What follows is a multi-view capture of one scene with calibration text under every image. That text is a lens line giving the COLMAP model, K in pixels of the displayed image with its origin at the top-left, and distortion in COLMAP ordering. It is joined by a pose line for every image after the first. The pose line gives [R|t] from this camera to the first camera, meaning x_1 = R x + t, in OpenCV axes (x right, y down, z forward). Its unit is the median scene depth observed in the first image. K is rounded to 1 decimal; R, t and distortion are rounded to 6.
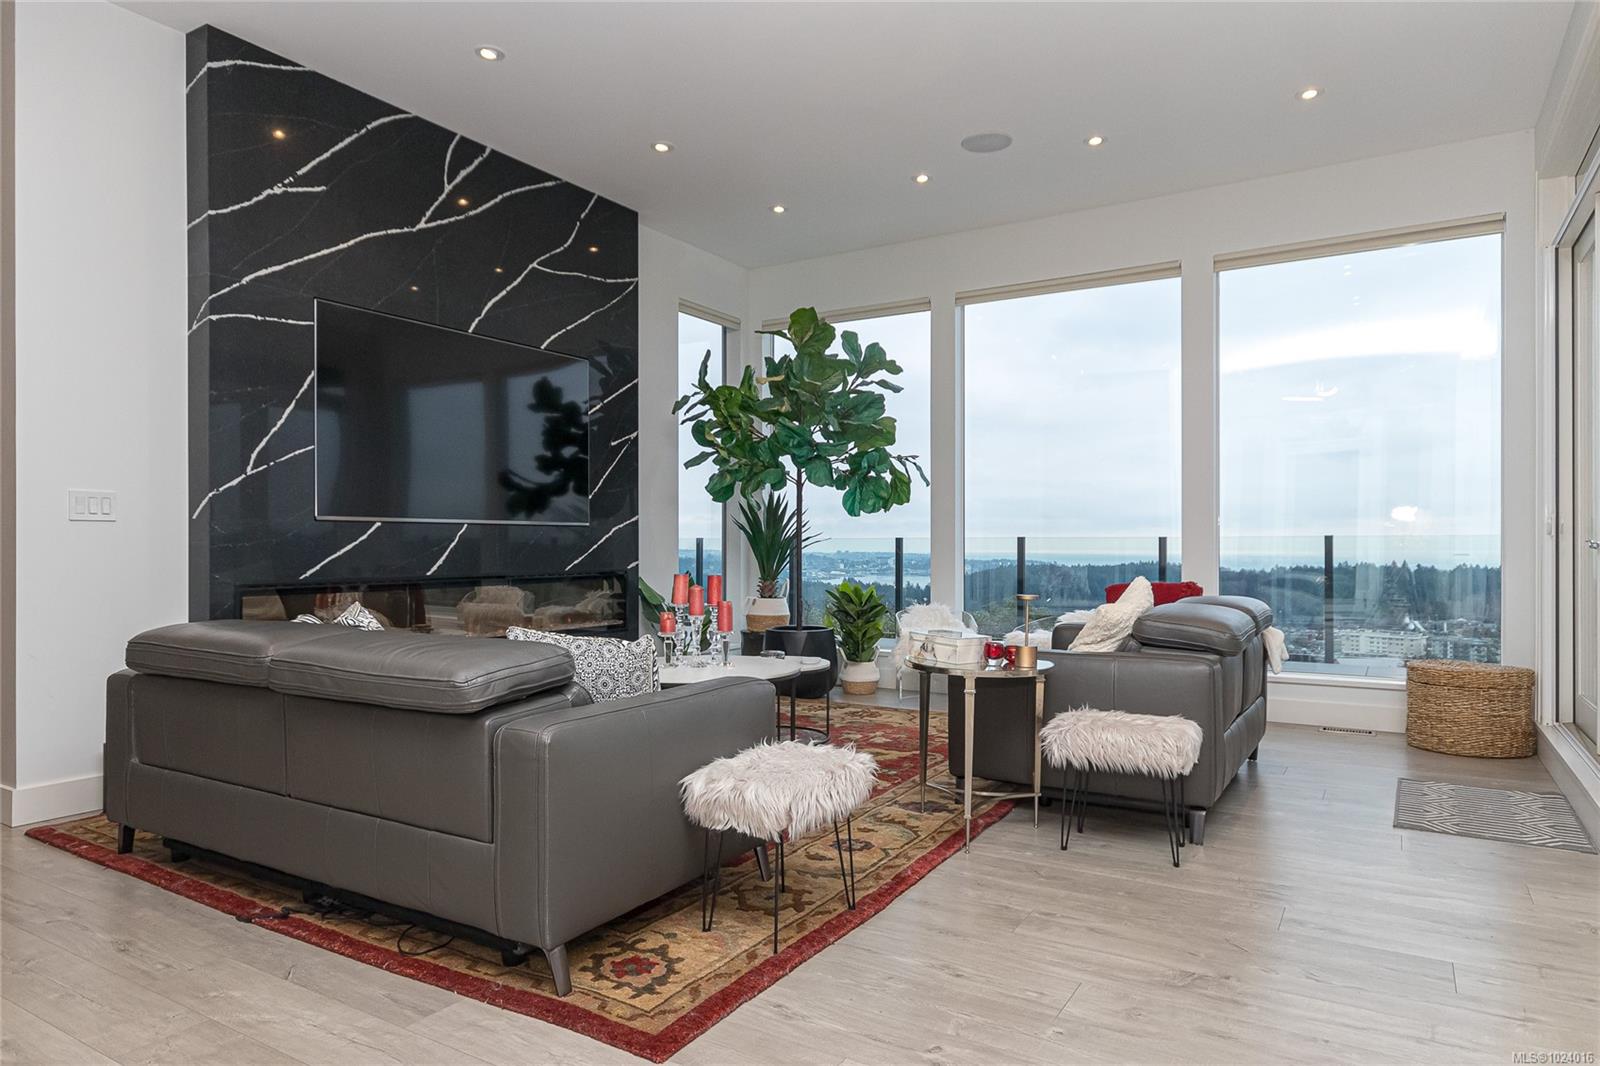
lens RADIAL K [[982.5, 0, 801.9], [0, 982.5, 548.9], [0, 0, 1]] dist [-0.002506, -0.000880]
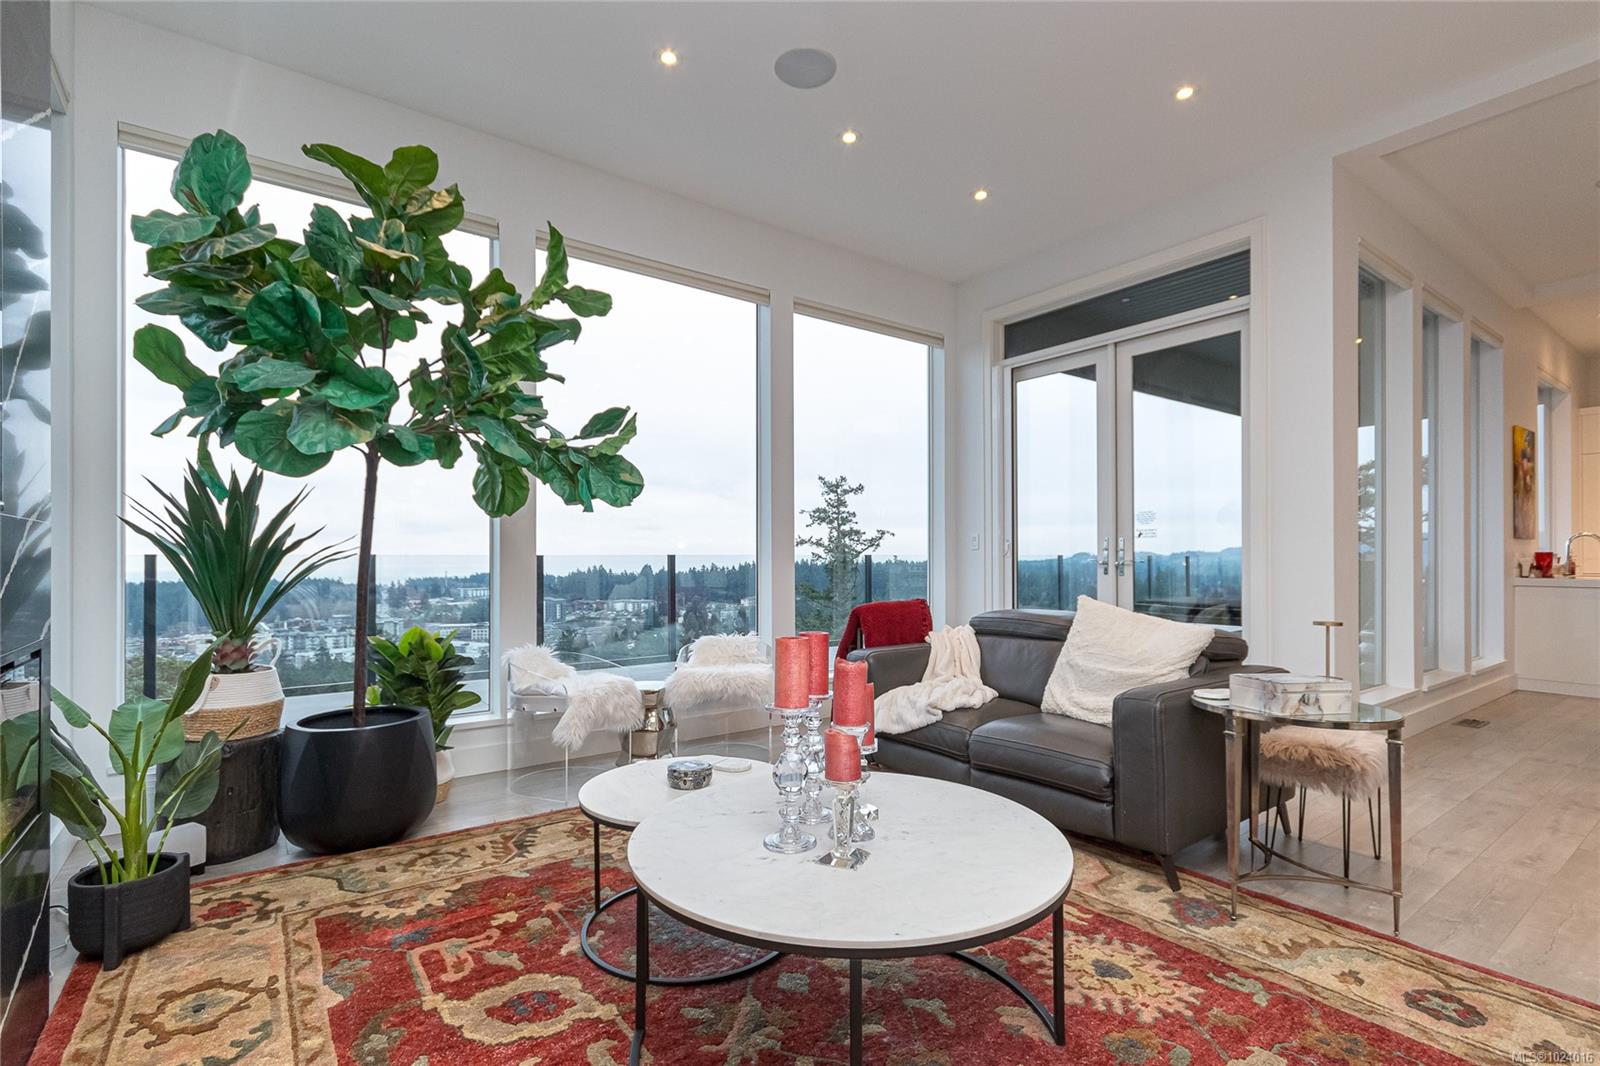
lens RADIAL K [[752.8, 0, 805.0], [0, 752.8, 554.4], [0, 0, 1]] dist [0.000628, 0.000386]
pose [[0.370239, 0.007903, 0.928903, -0.564257], [0.006065, 0.999922, -0.010925, -0.009548], [-0.928917, 0.009679, 0.370162, 1.136830]]
